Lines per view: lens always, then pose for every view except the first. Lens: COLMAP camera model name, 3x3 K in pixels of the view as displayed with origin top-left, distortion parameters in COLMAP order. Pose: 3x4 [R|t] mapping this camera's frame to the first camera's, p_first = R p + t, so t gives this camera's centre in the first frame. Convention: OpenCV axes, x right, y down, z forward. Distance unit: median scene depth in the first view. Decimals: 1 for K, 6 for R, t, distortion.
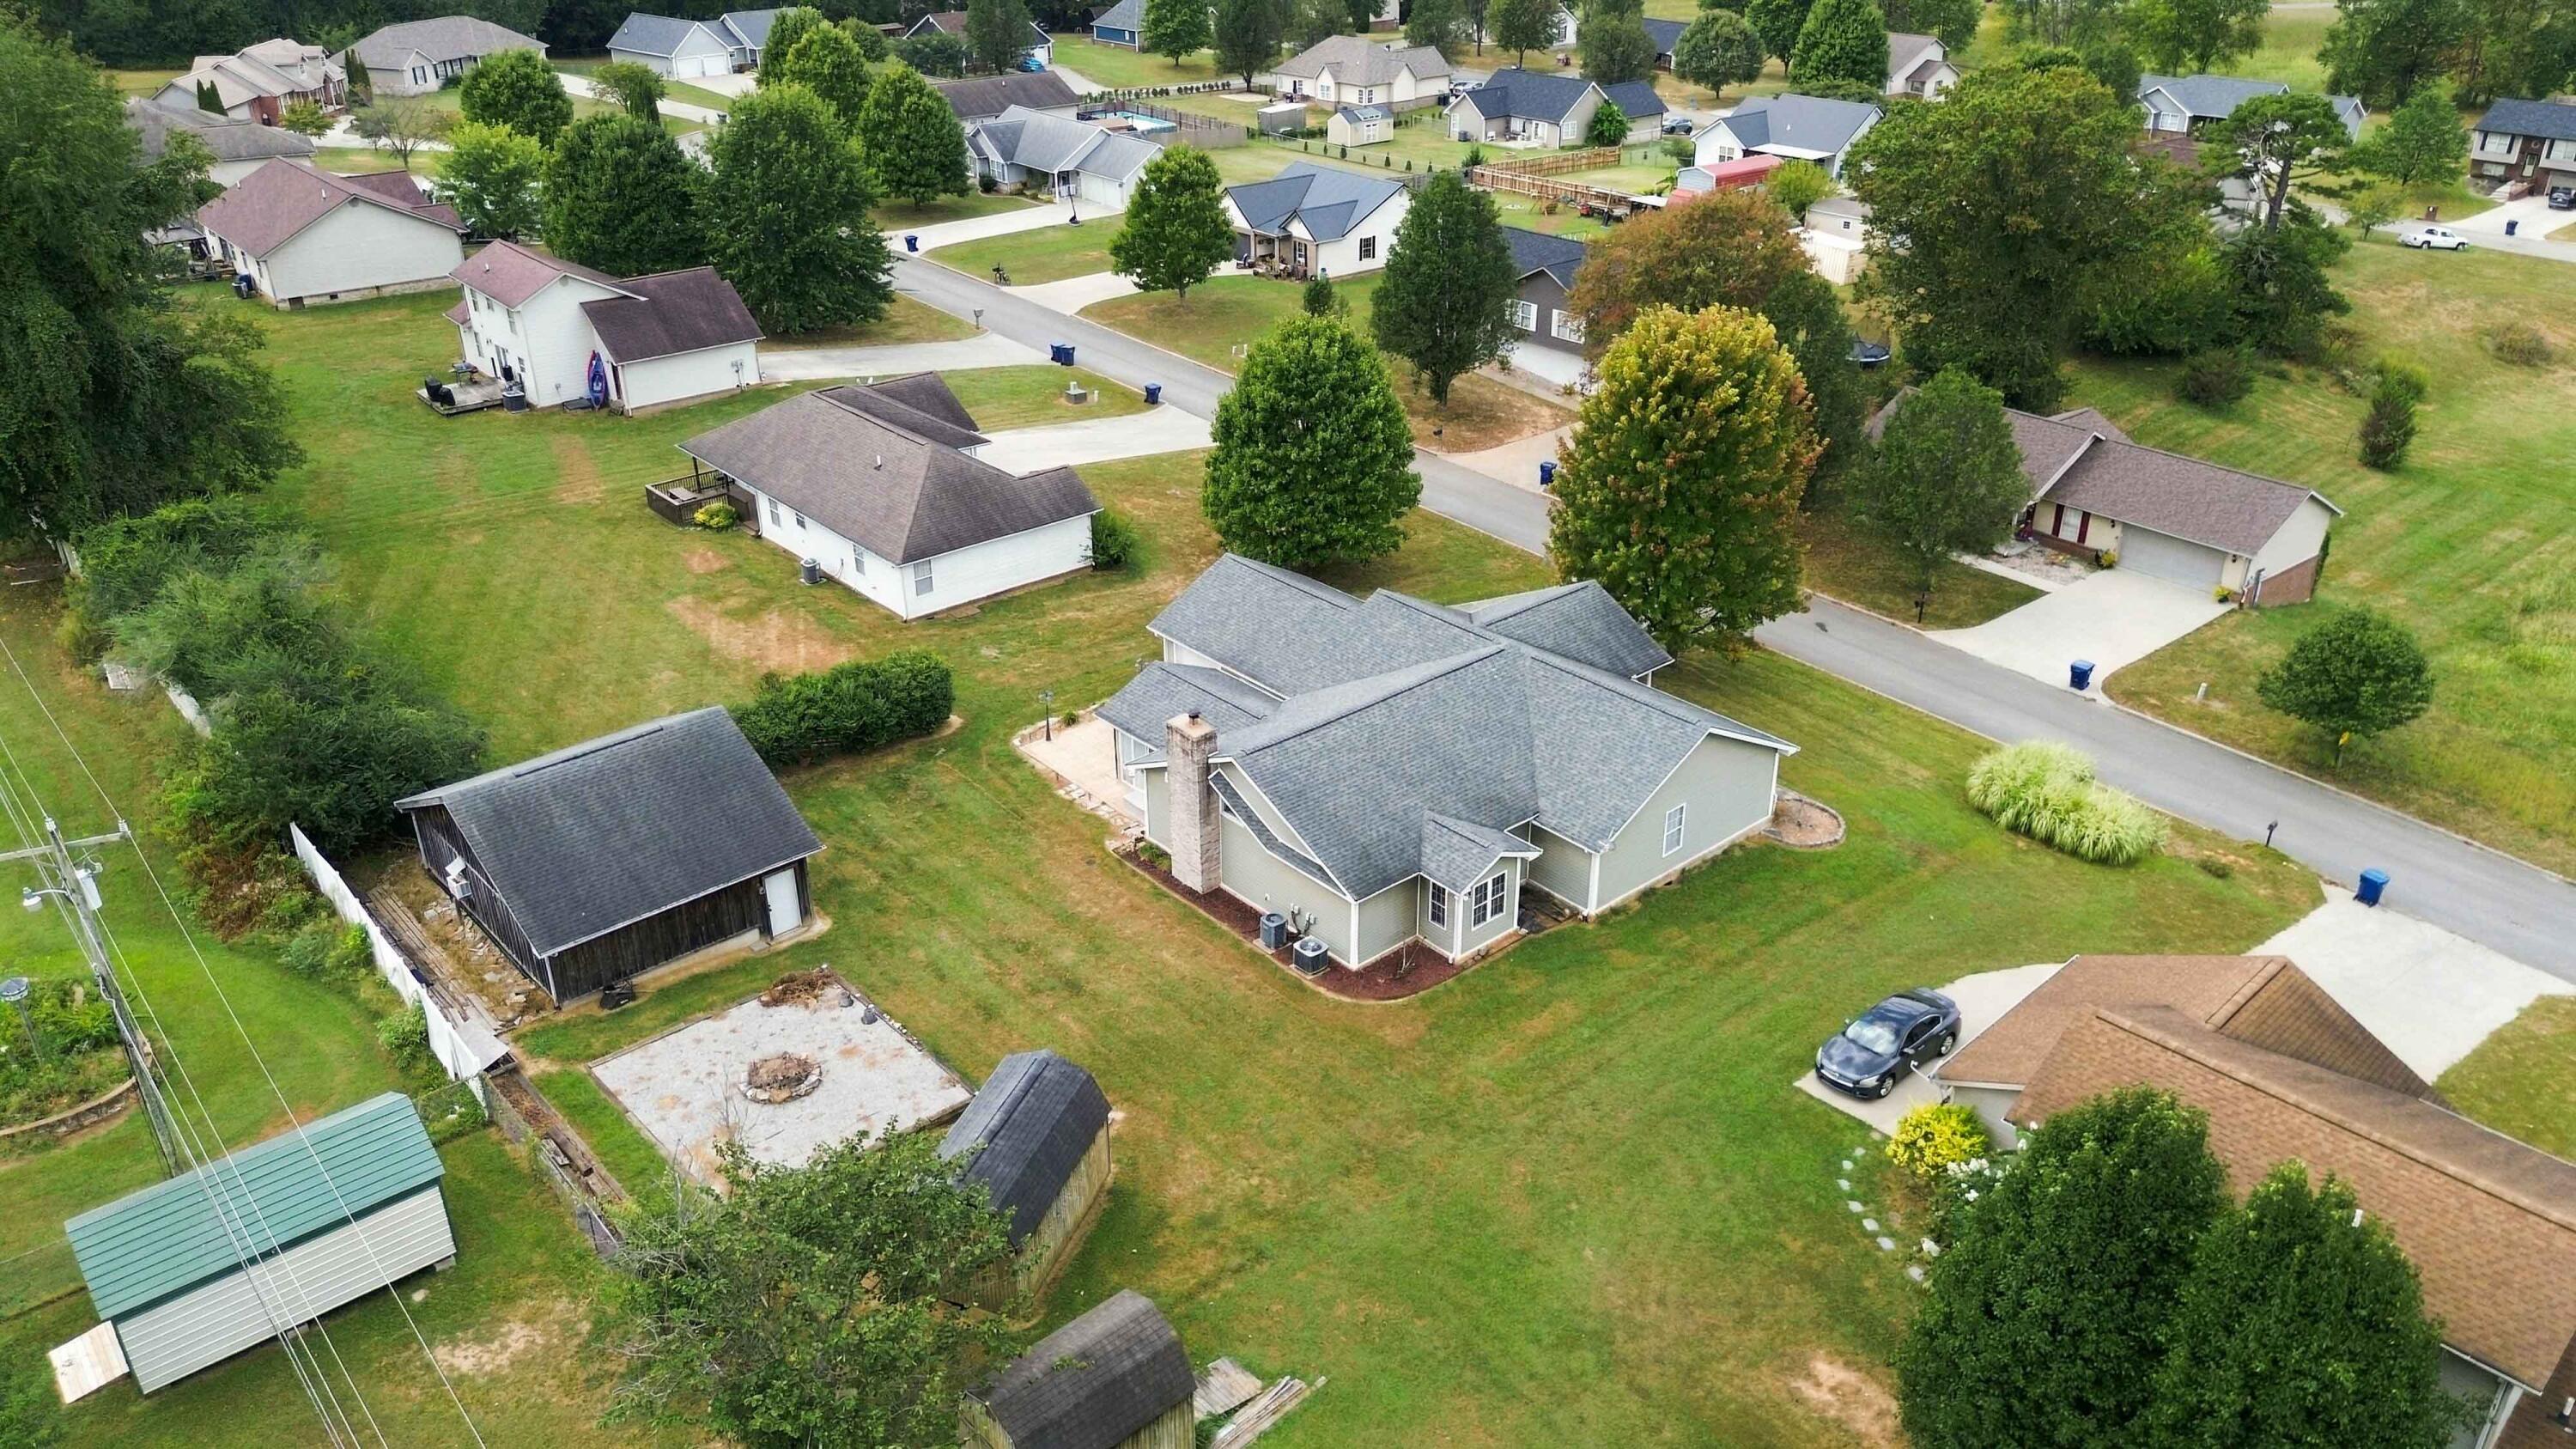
lens RADIAL K [[1826.5, 0, 1295.4], [0, 1826.5, 729.9], [0, 0, 1]] dist [0.066803, -0.061567]
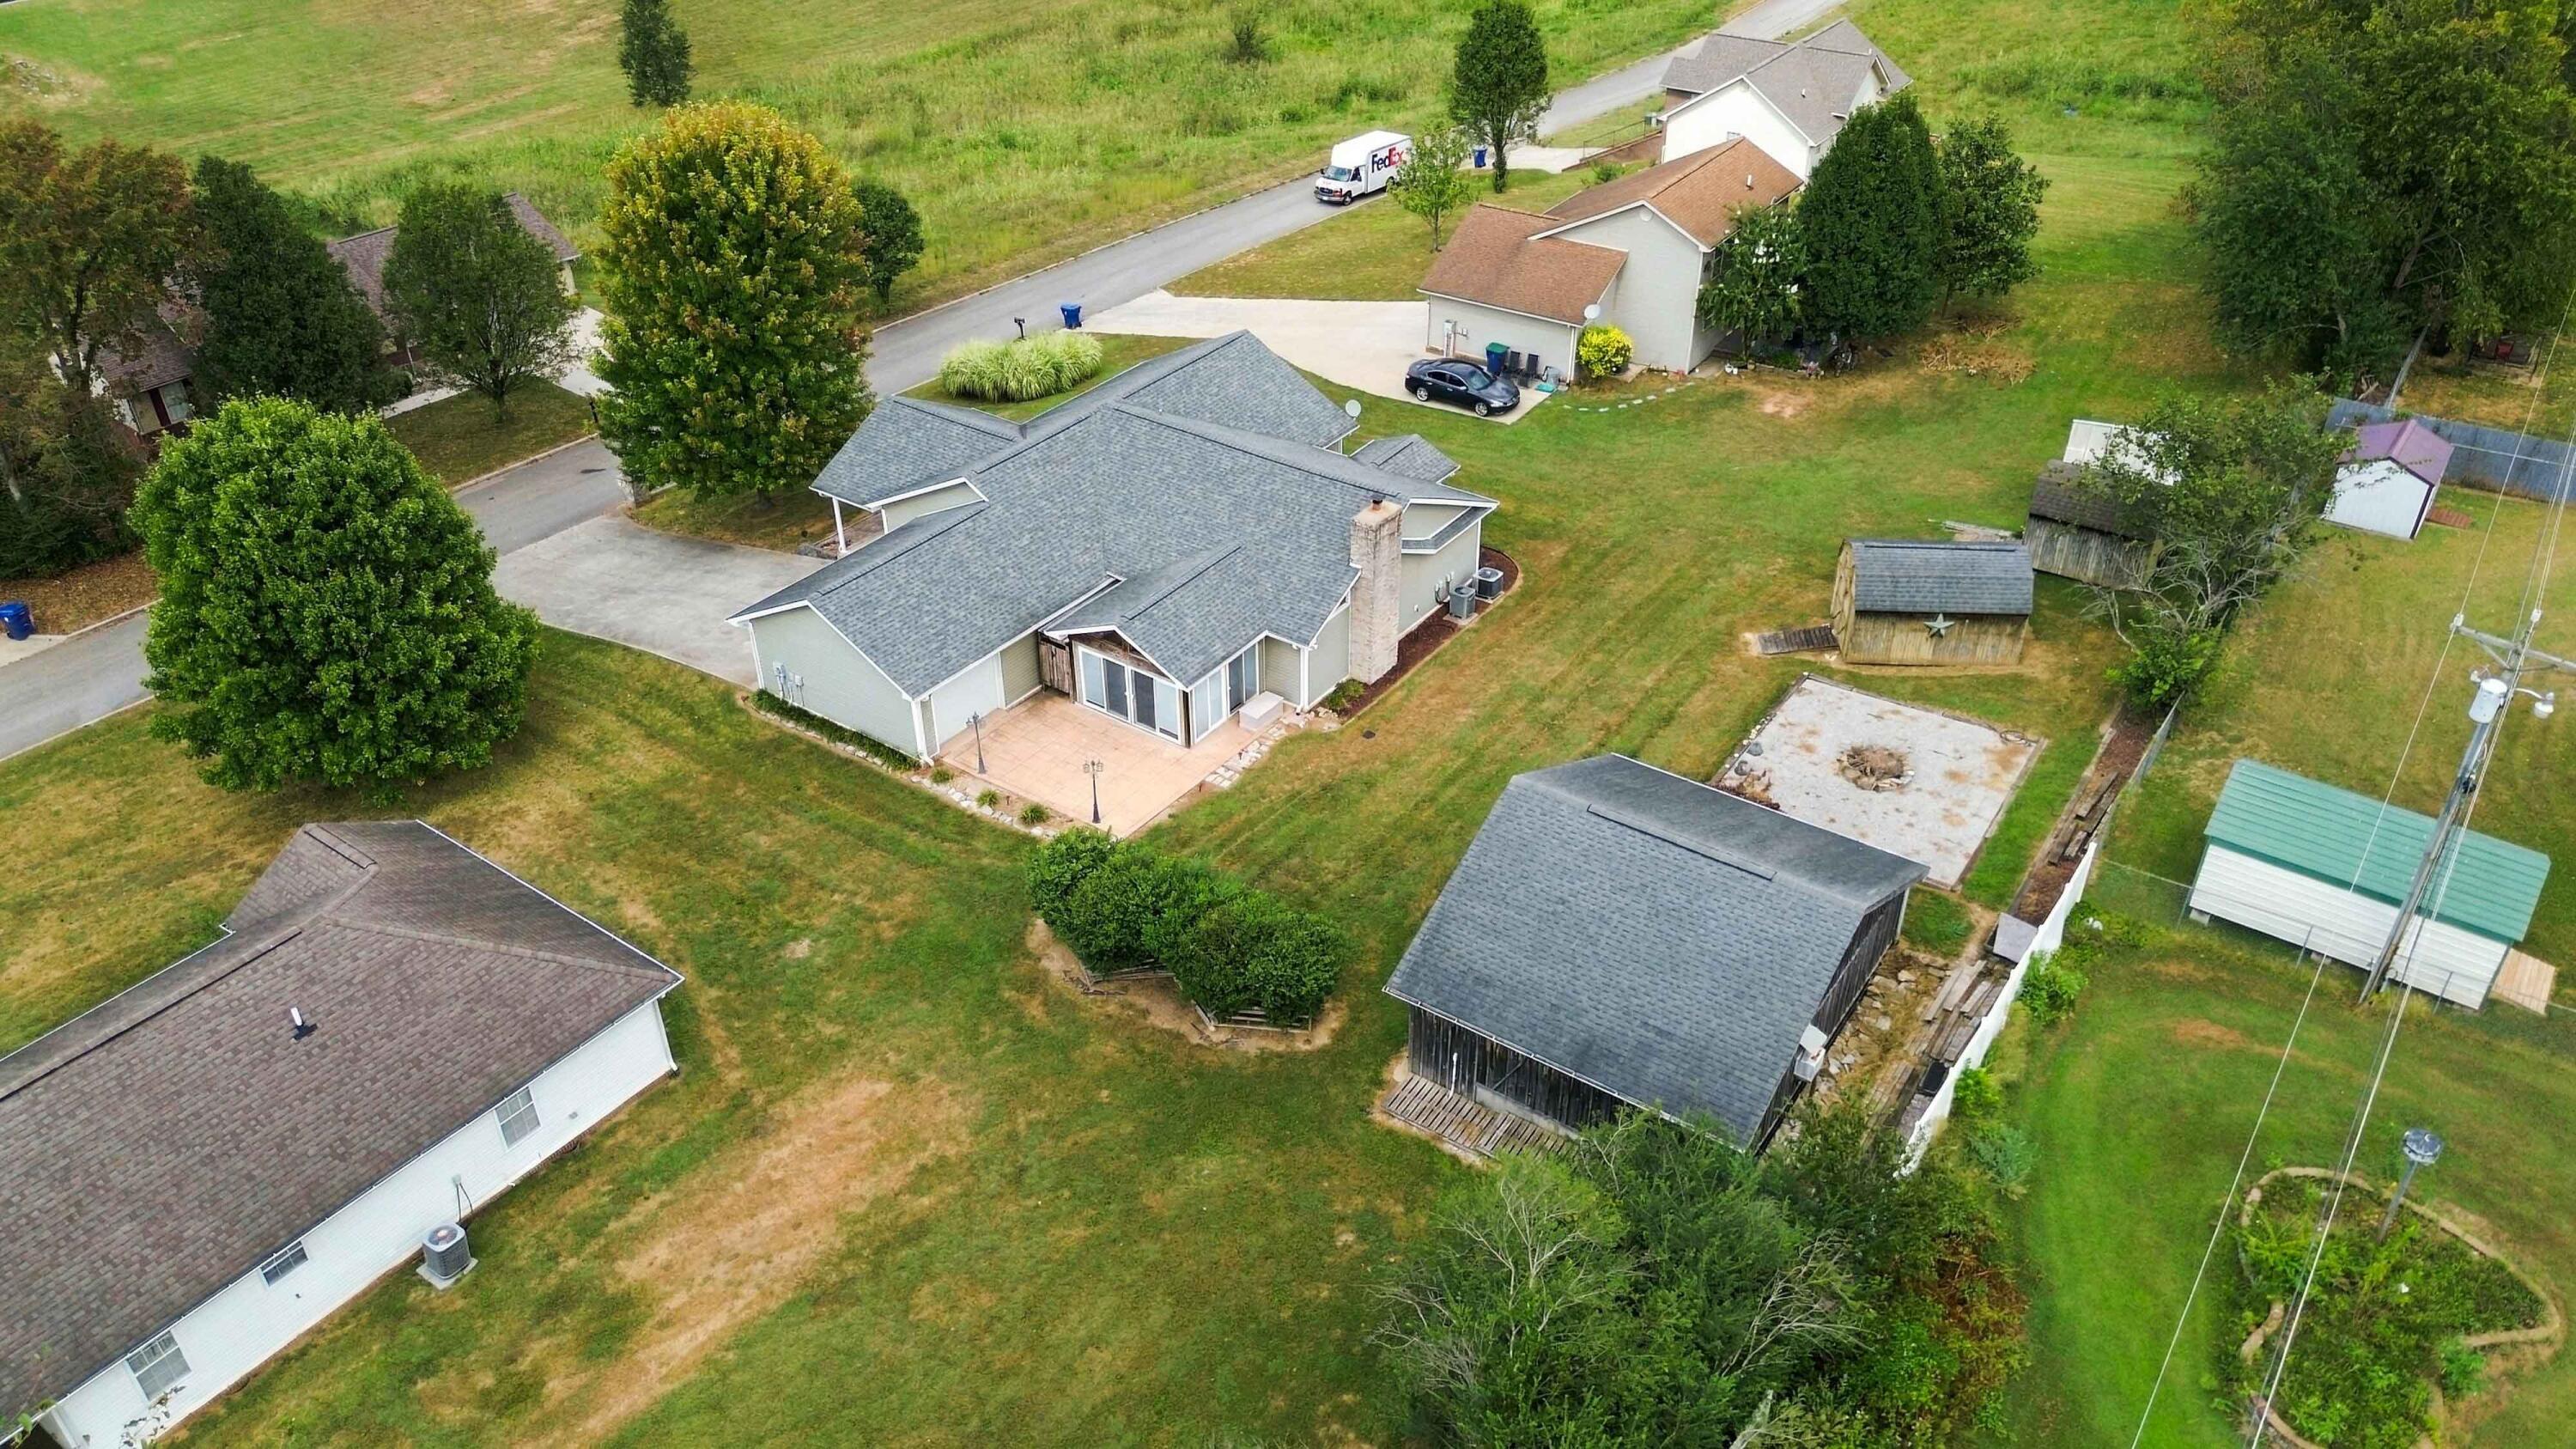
lens RADIAL K [[1826.5, 0, 1295.8], [0, 1826.5, 709.7], [0, 0, 1]] dist [0.066803, -0.061567]
pose [[-0.225915, -0.533890, 0.814815, -0.664220], [0.453642, 0.682551, 0.573004, -0.376084], [-0.862074, 0.499085, 0.087997, 0.741037]]
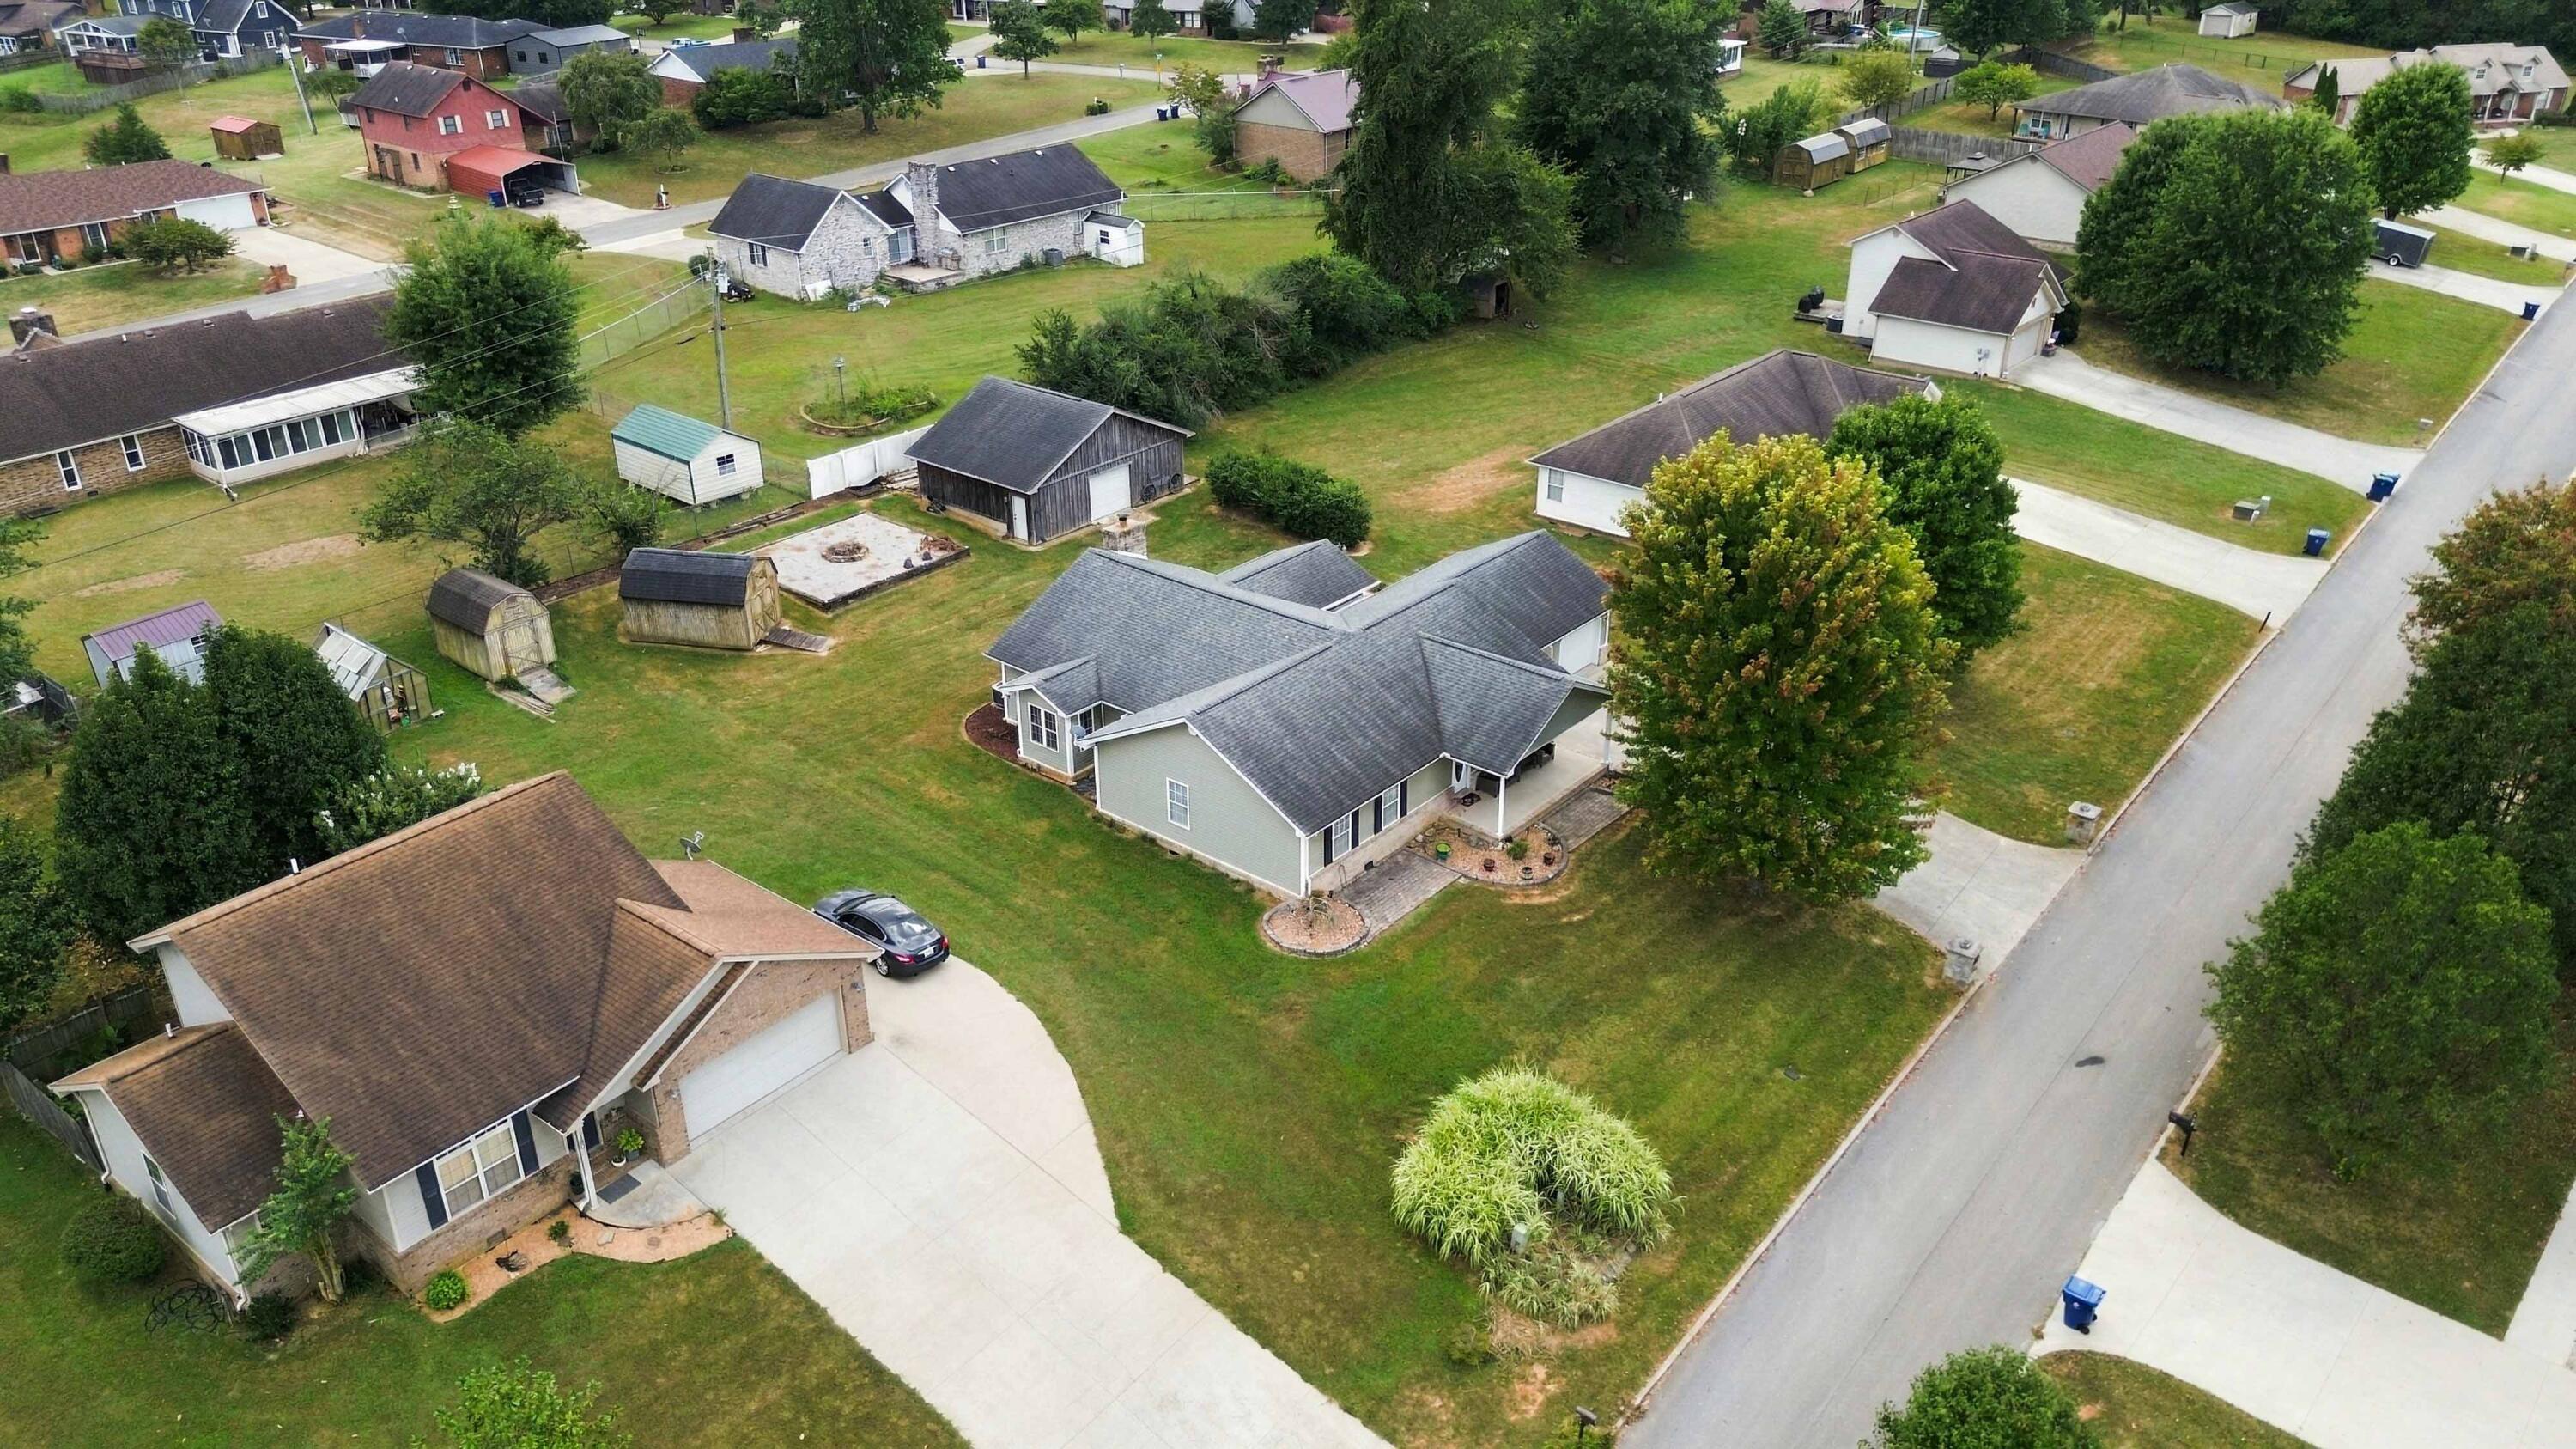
lens RADIAL K [[1826.5, 0, 1291.9], [0, 1826.5, 729.3], [0, 0, 1]] dist [0.066803, -0.061567]
pose [[0.155831, 0.450411, -0.879117, 0.840366], [-0.450688, 0.824373, 0.342475, -0.274828], [0.878975, 0.342840, 0.331458, 0.539364]]
